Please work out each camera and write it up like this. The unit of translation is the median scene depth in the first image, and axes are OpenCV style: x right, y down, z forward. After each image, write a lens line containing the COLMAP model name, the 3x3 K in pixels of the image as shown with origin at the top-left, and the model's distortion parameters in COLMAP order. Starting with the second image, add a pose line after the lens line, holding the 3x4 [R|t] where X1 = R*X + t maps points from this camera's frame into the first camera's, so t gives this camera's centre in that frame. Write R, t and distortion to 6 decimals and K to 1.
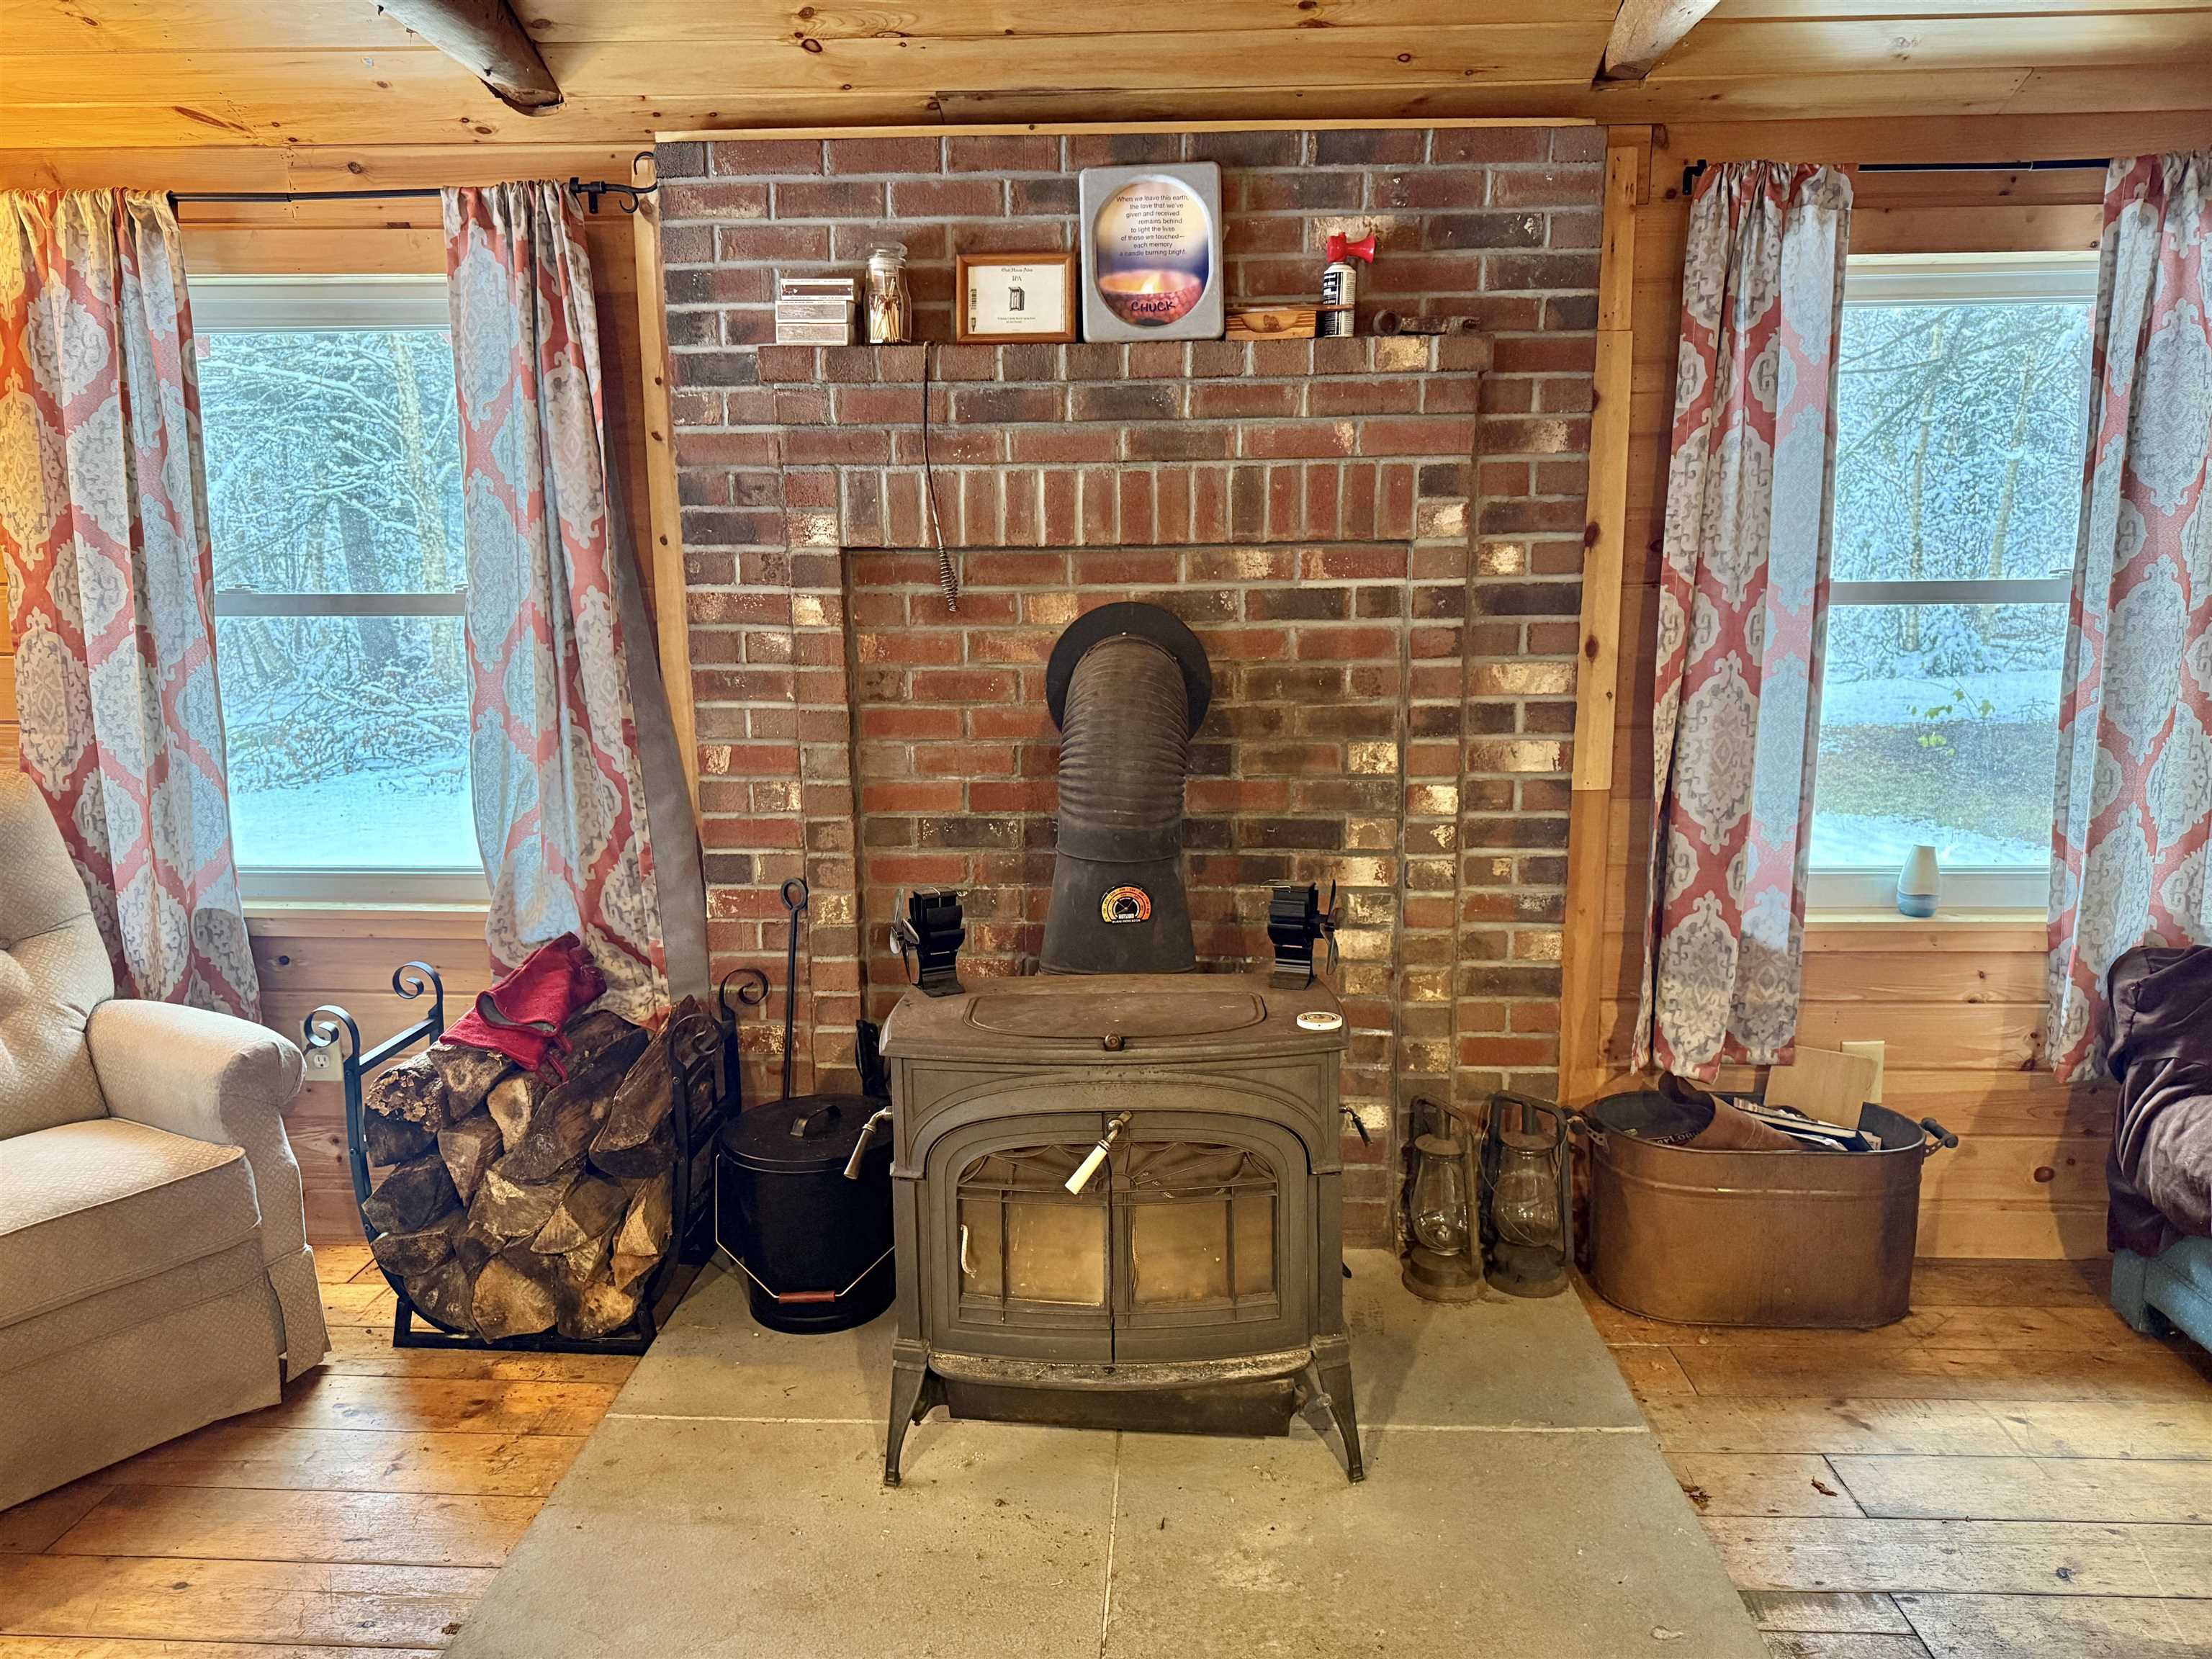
lens RADIAL K [[1546.9, 0, 1106.0], [0, 1546.9, 829.5], [0, 0, 1]] dist [0.103176, -0.141458]
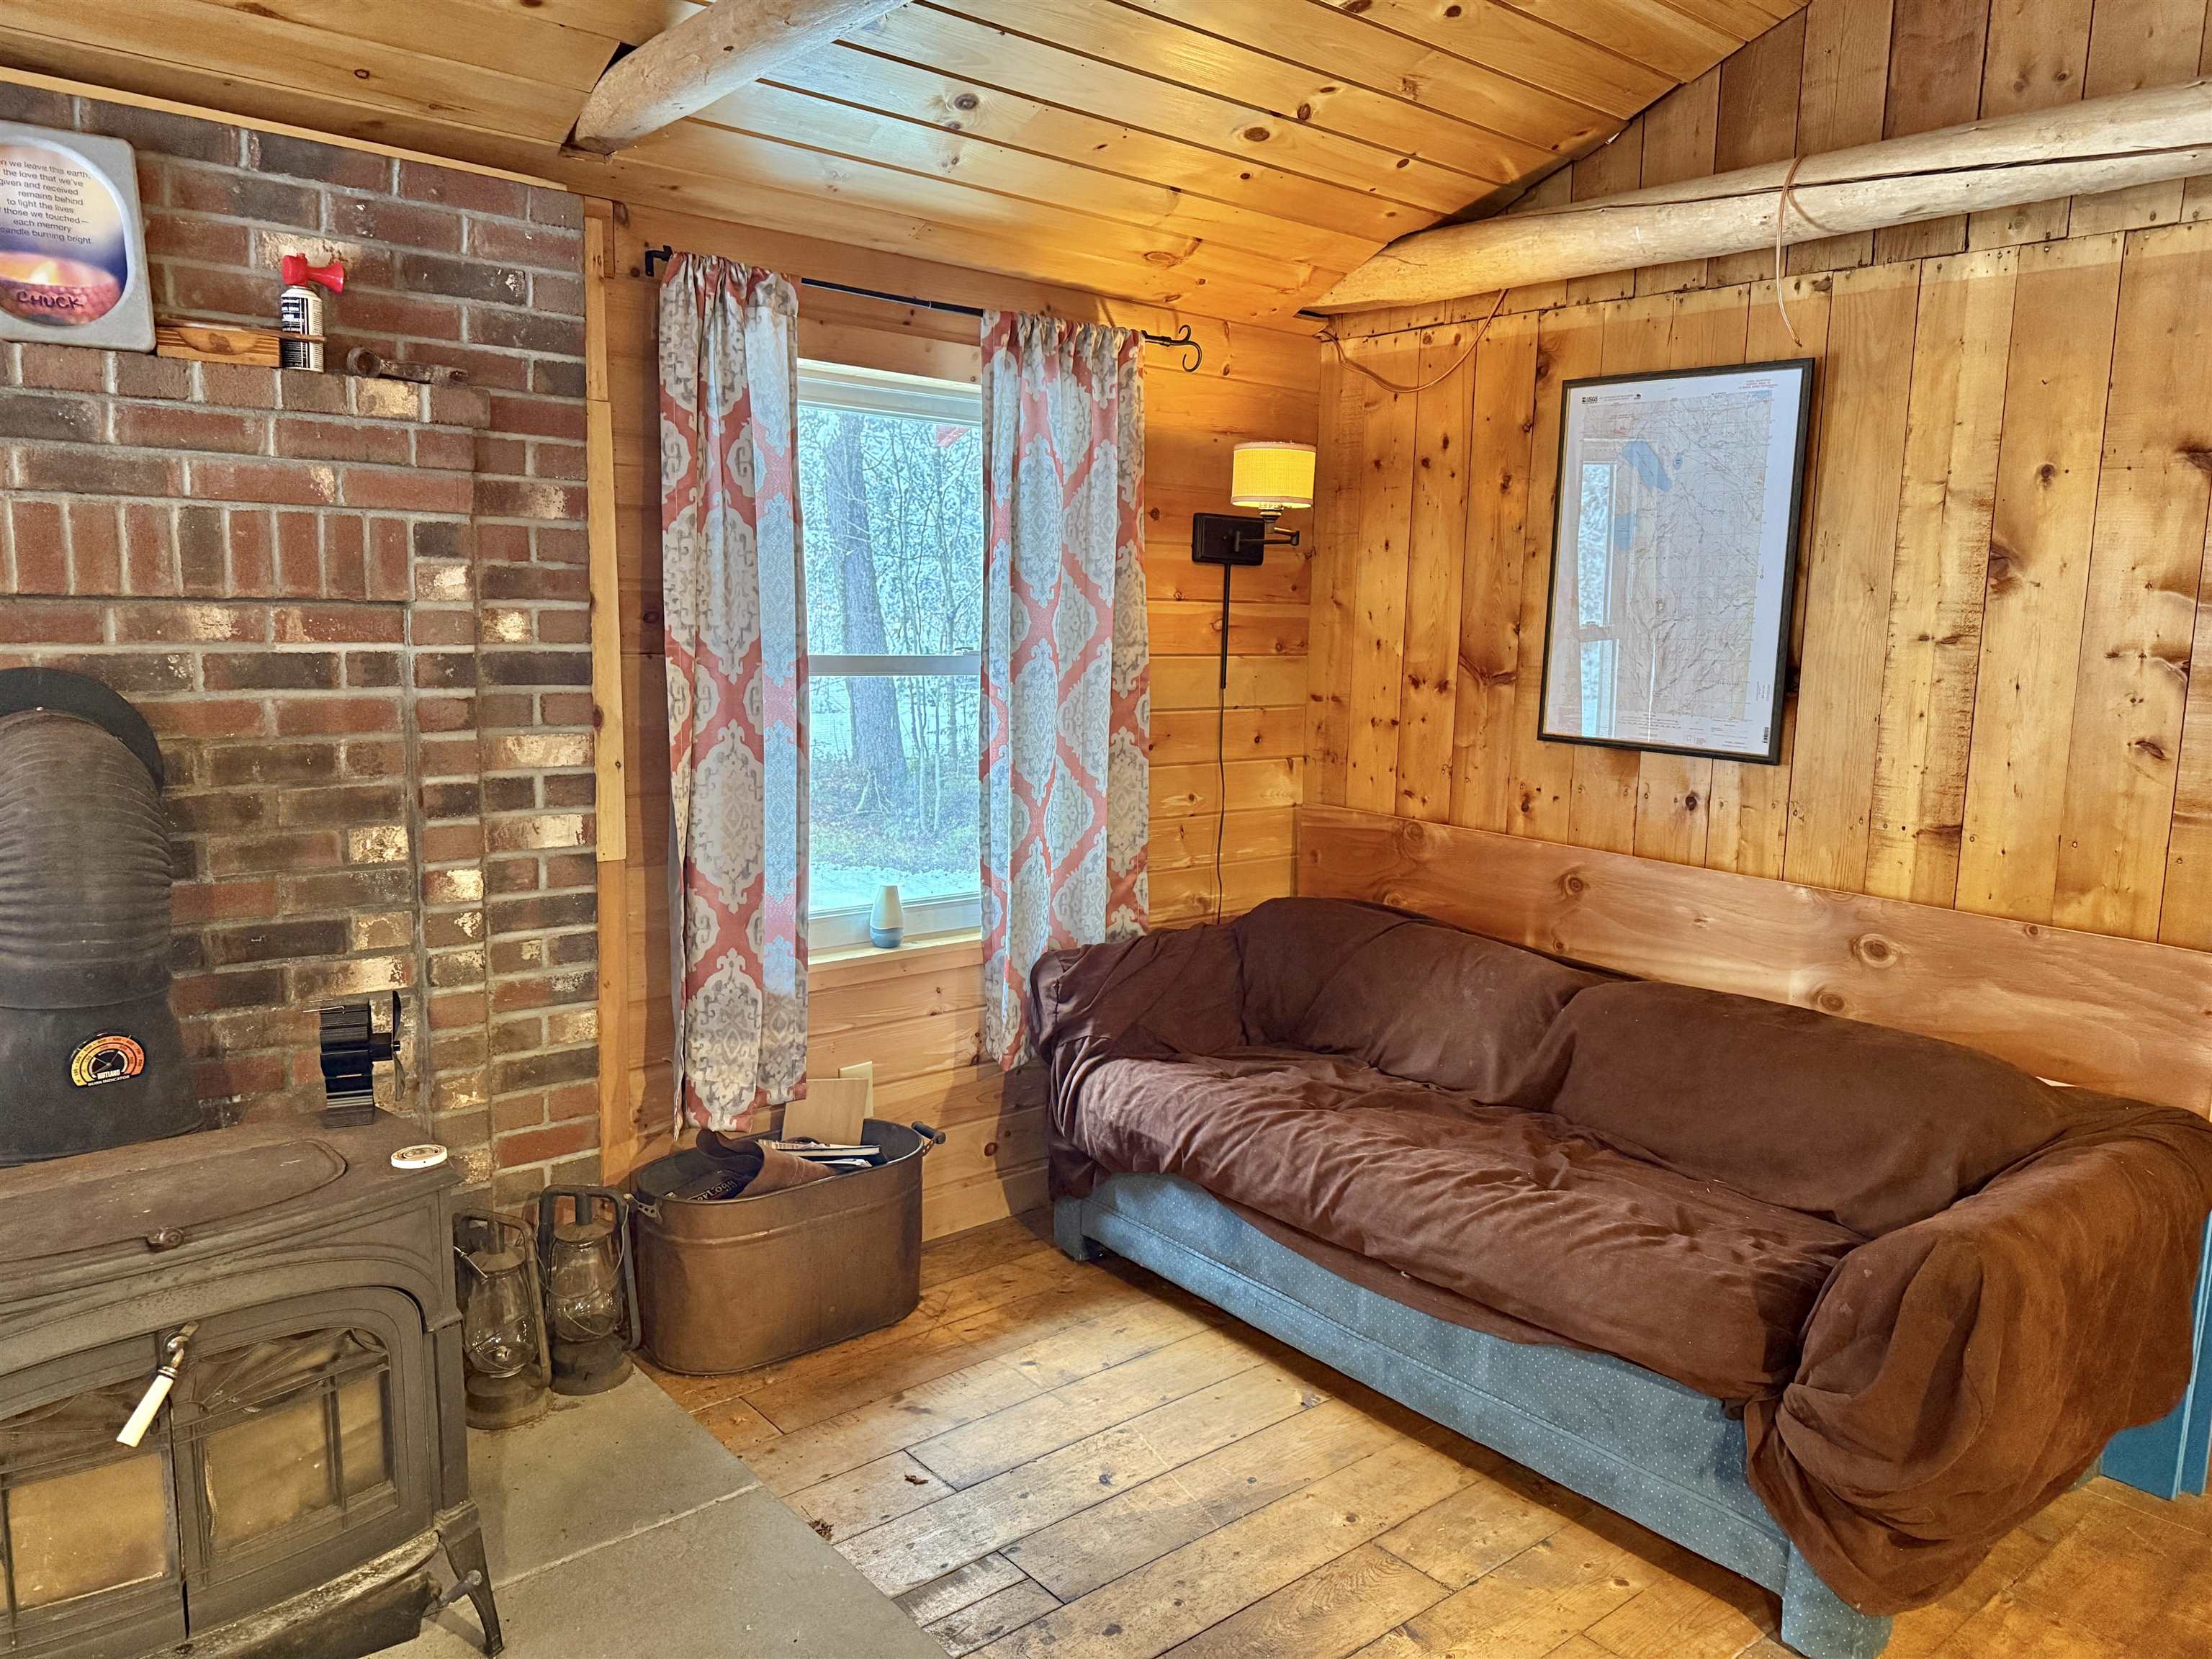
lens RADIAL K [[1546.9, 0, 1106.0], [0, 1546.9, 829.5], [0, 0, 1]] dist [0.103176, -0.141458]
pose [[0.737297, -0.066166, 0.672321, -0.125787], [0.083518, 0.996485, 0.006478, -0.026361], [-0.670386, 0.051374, 0.740232, 0.060540]]
